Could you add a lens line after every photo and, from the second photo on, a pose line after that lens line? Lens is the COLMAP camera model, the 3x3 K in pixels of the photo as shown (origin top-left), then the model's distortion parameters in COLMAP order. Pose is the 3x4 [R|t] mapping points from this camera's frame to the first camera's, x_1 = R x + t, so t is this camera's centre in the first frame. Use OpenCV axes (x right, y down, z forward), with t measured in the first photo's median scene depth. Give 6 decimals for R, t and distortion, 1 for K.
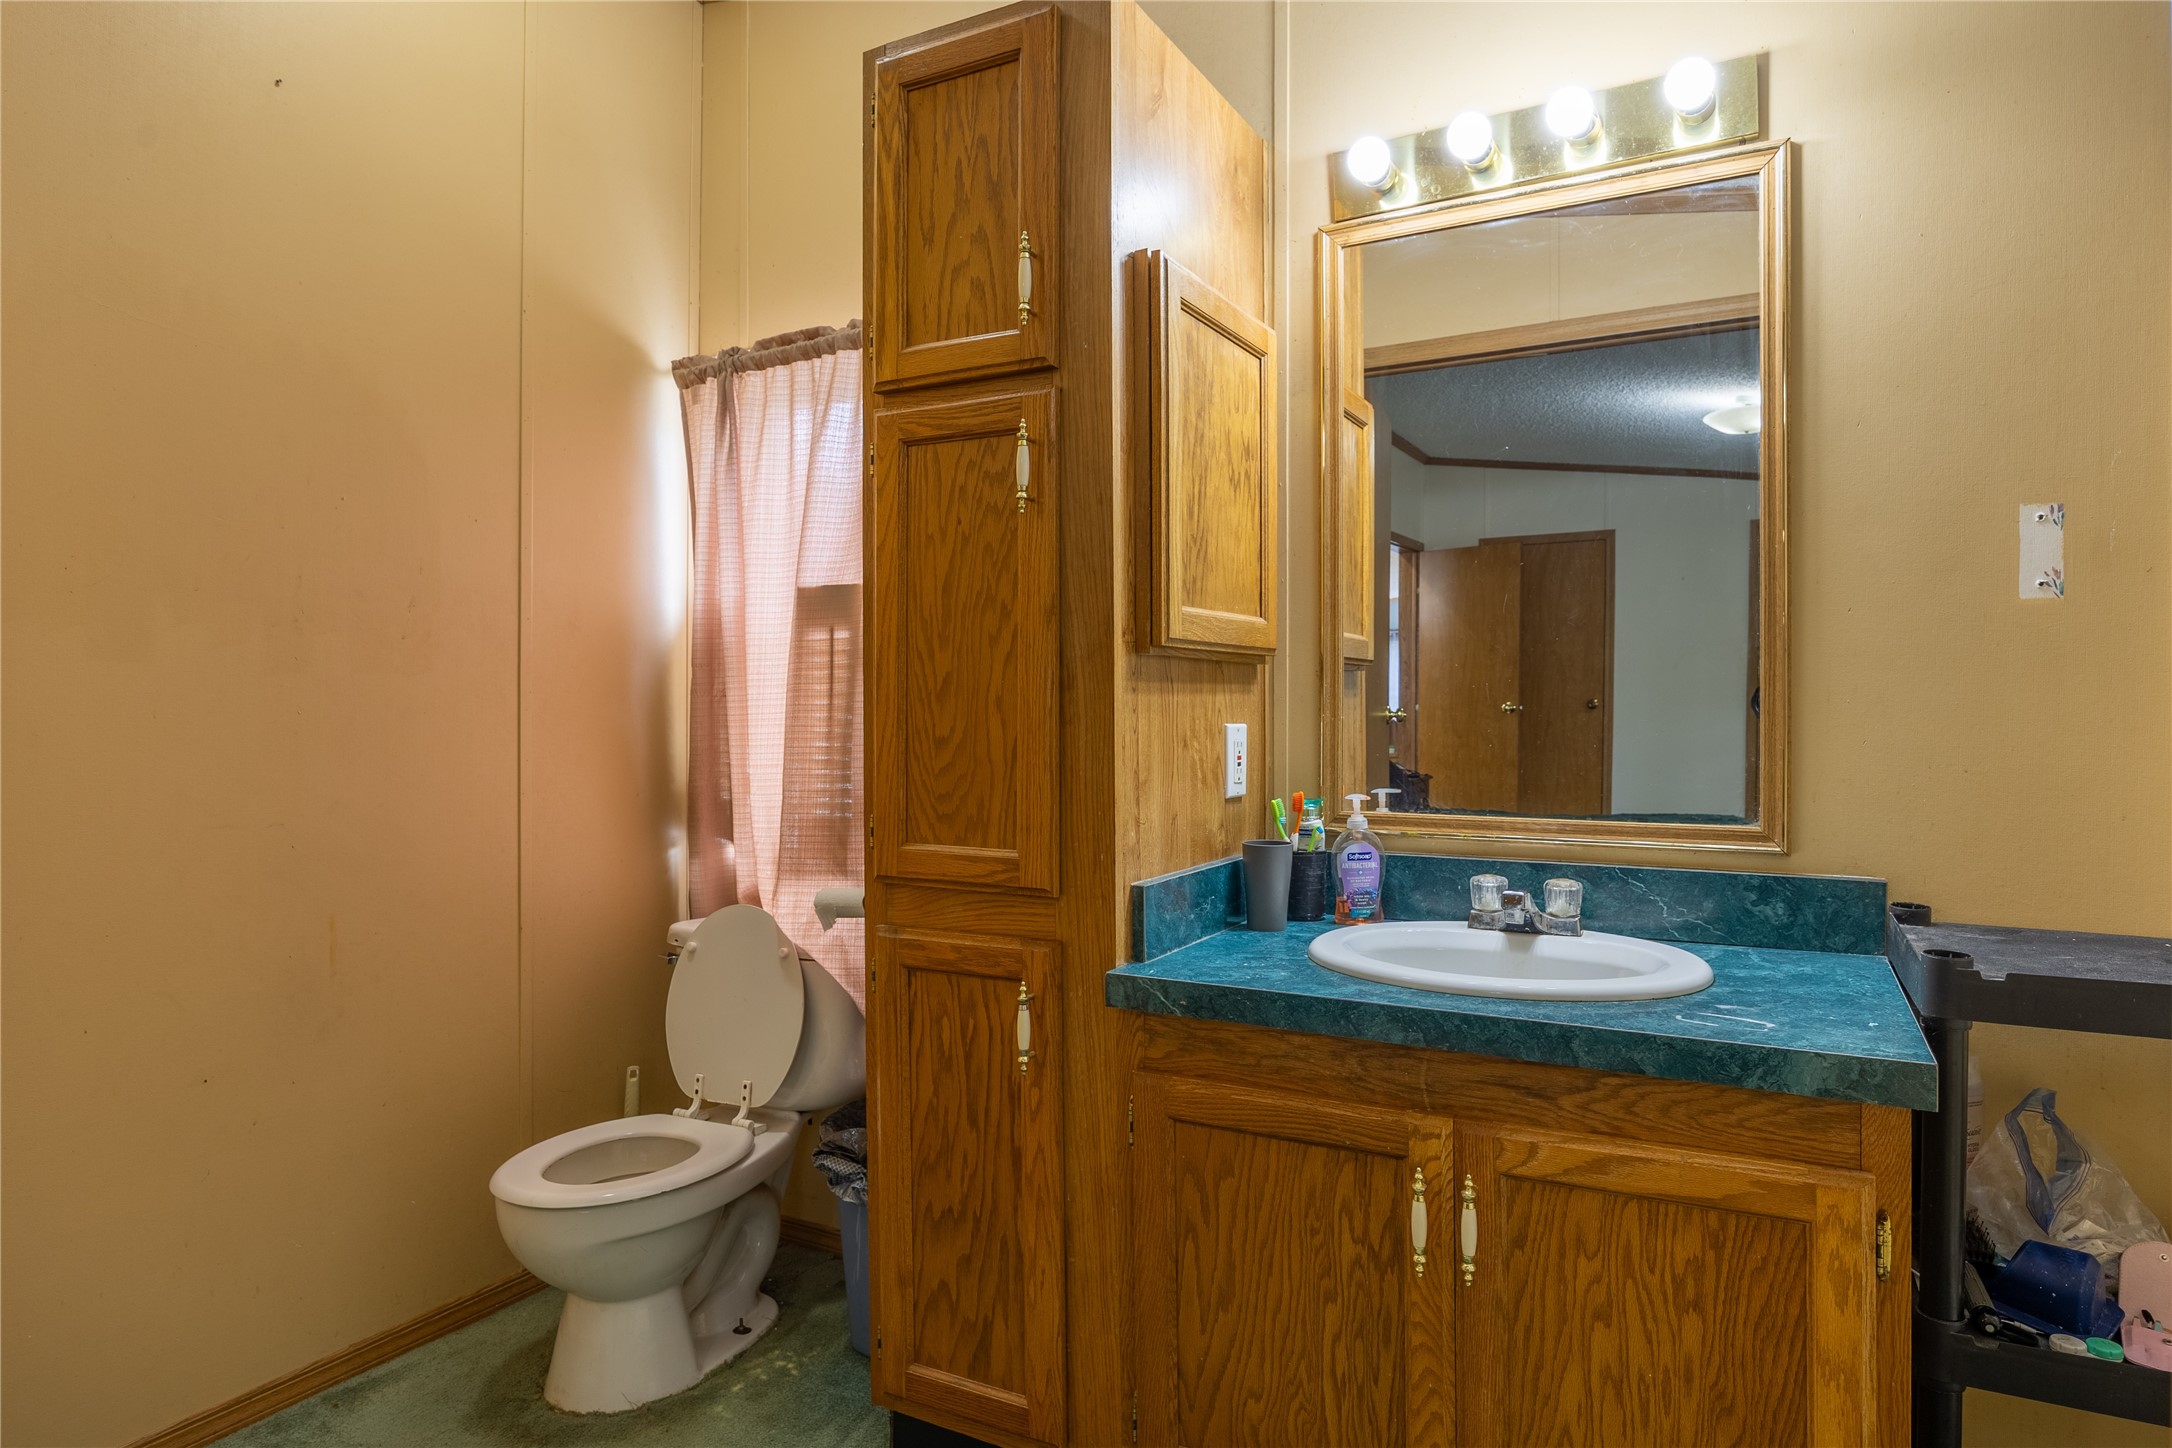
lens RADIAL K [[1257.2, 0, 1084.4], [0, 1257.2, 720.8], [0, 0, 1]] dist [-0.007367, 0.002943]
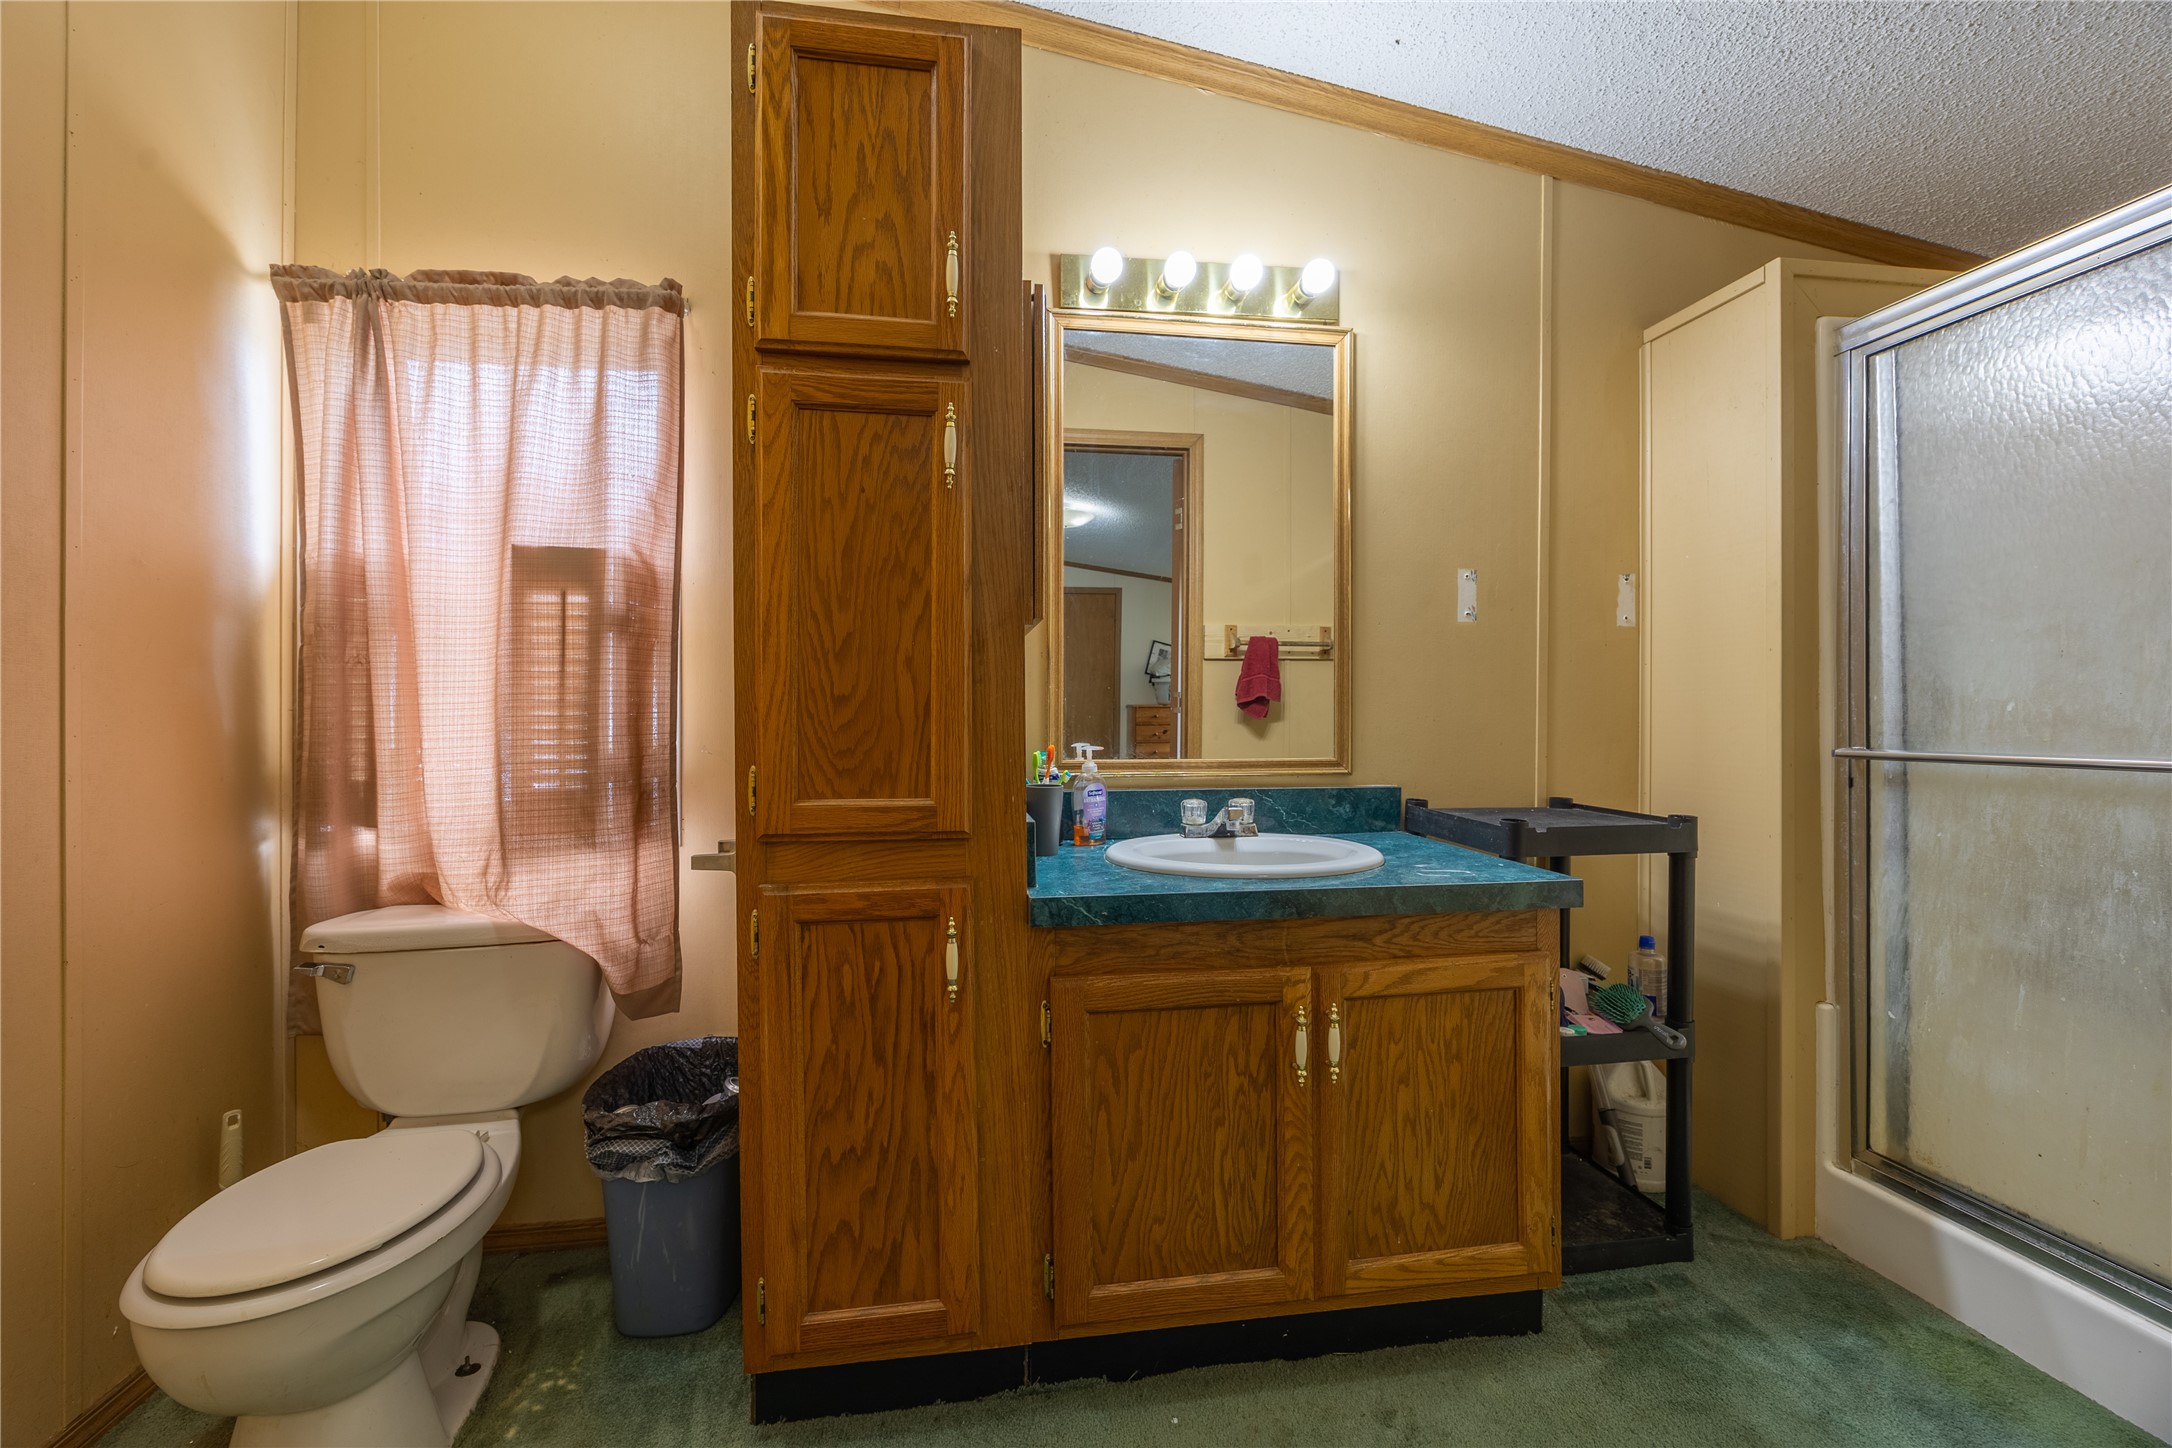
lens RADIAL K [[895.5, 0, 1110.8], [0, 895.5, 714.5], [0, 0, 1]] dist [0.004572, -0.000862]
pose [[0.794106, -0.002506, 0.607774, -0.388585], [0.005136, 0.999983, -0.002587, 0.032219], [-0.607757, 0.005176, 0.794106, 0.279144]]
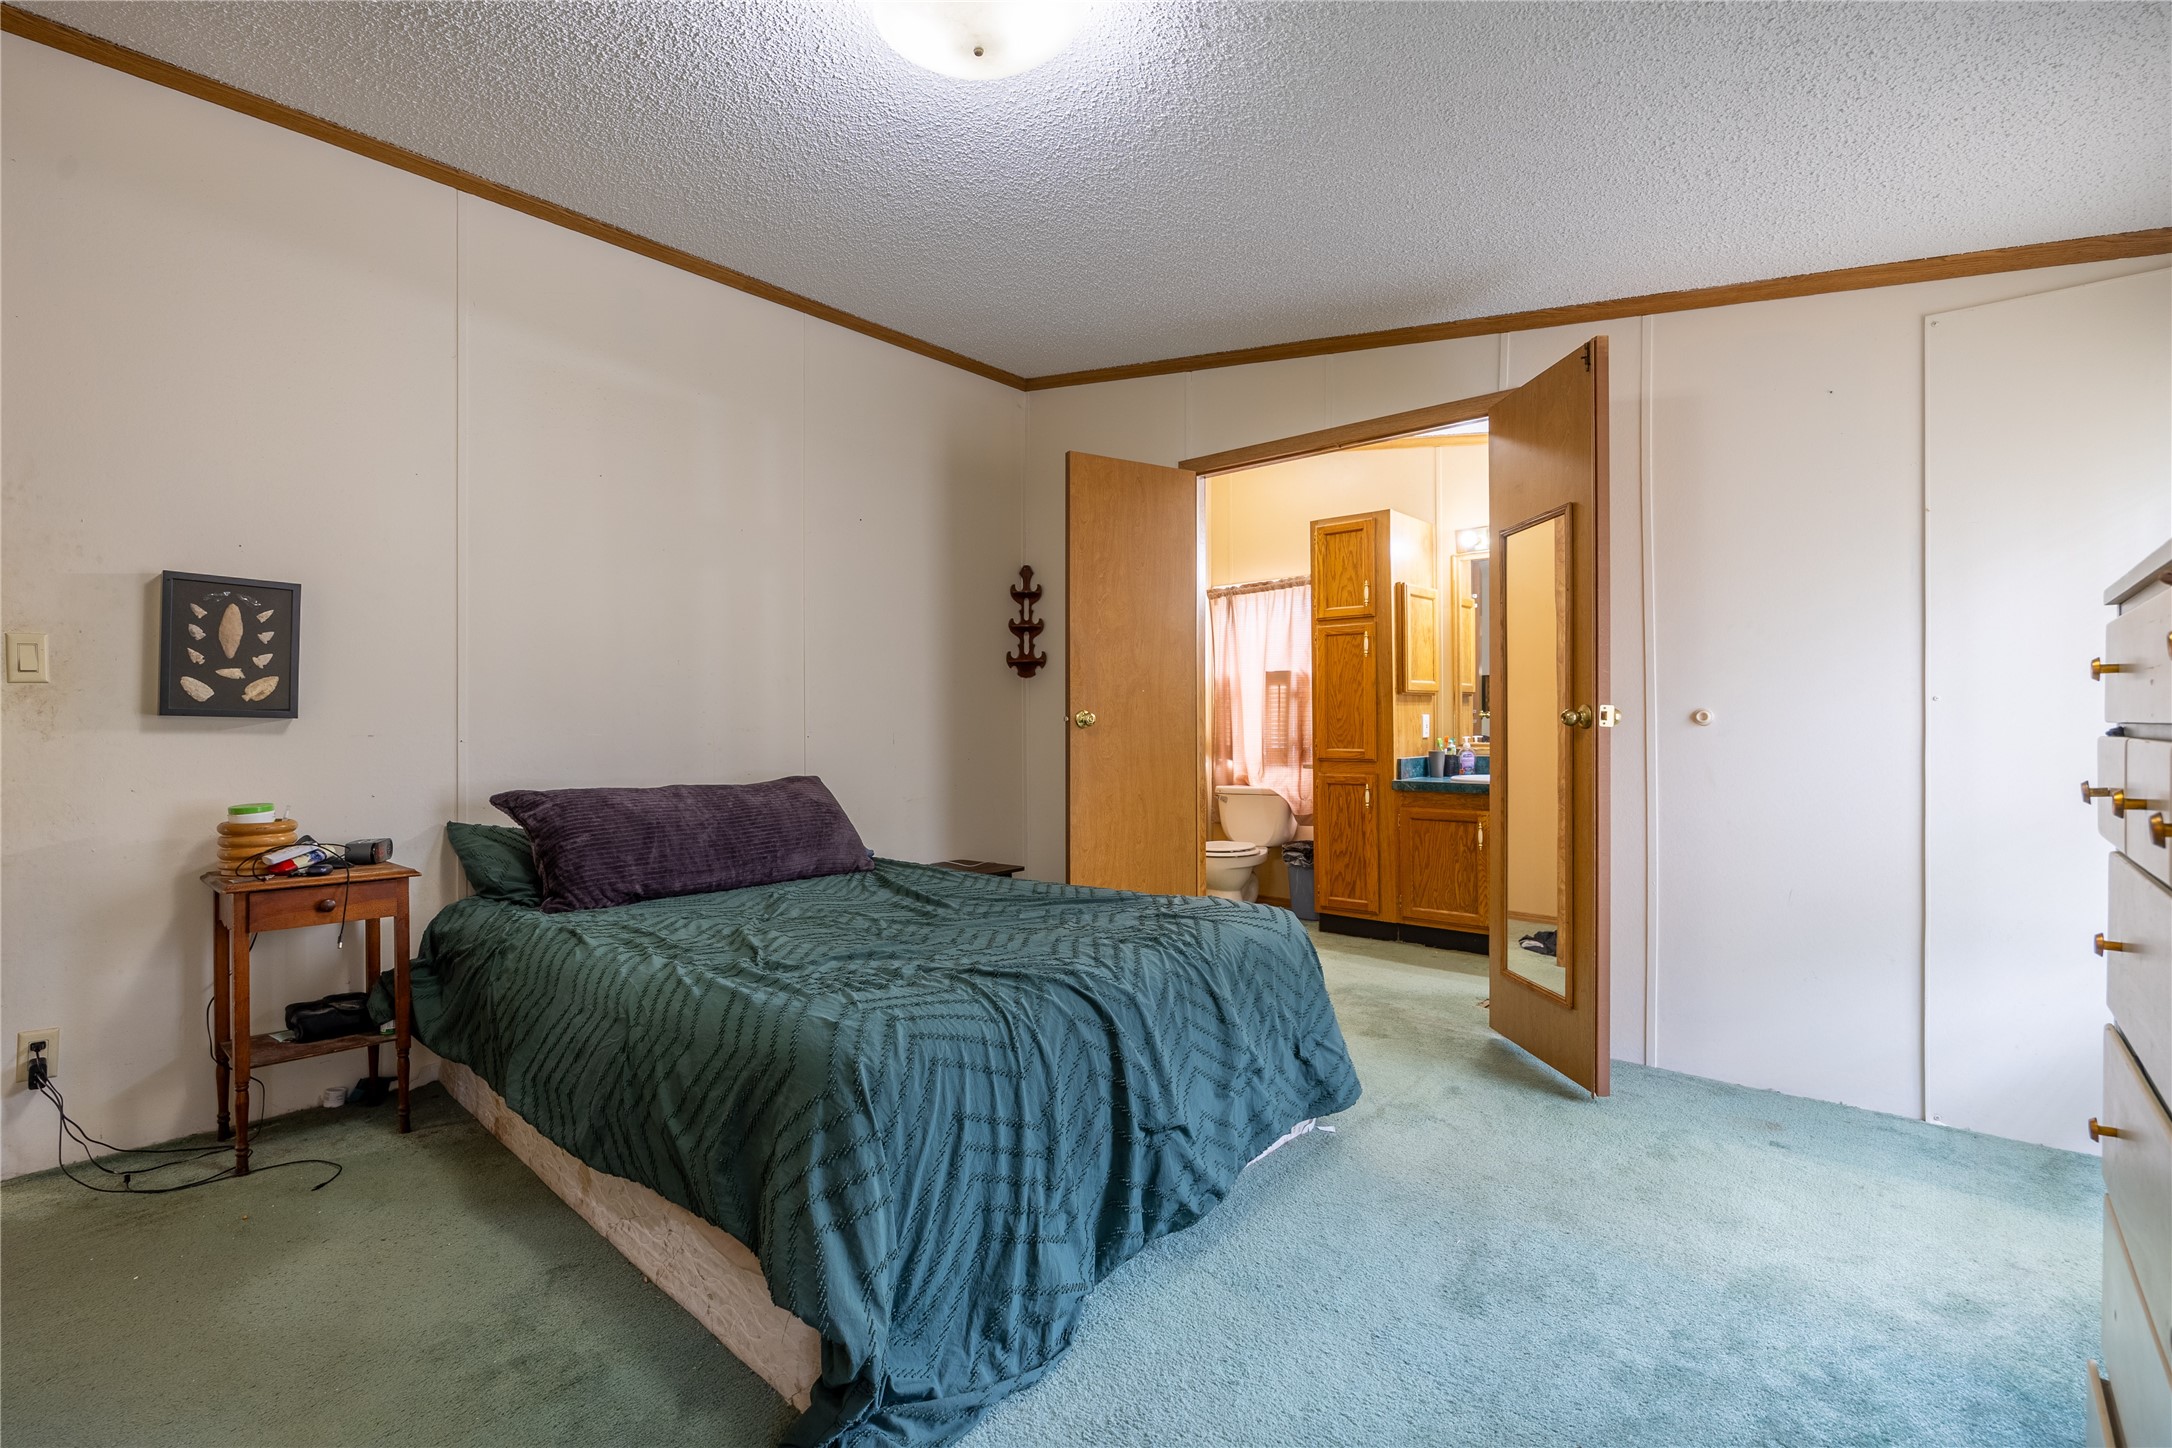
lens RADIAL K [[931.0, 0, 1027.7], [0, 931.0, 728.8], [0, 0, 1]] dist [-0.015253, 0.001354]
pose [[0.968564, -0.006195, -0.248686, -0.314468], [0.006033, 0.999981, -0.001414, 0.041309], [0.248689, -0.000131, 0.968583, -1.773506]]
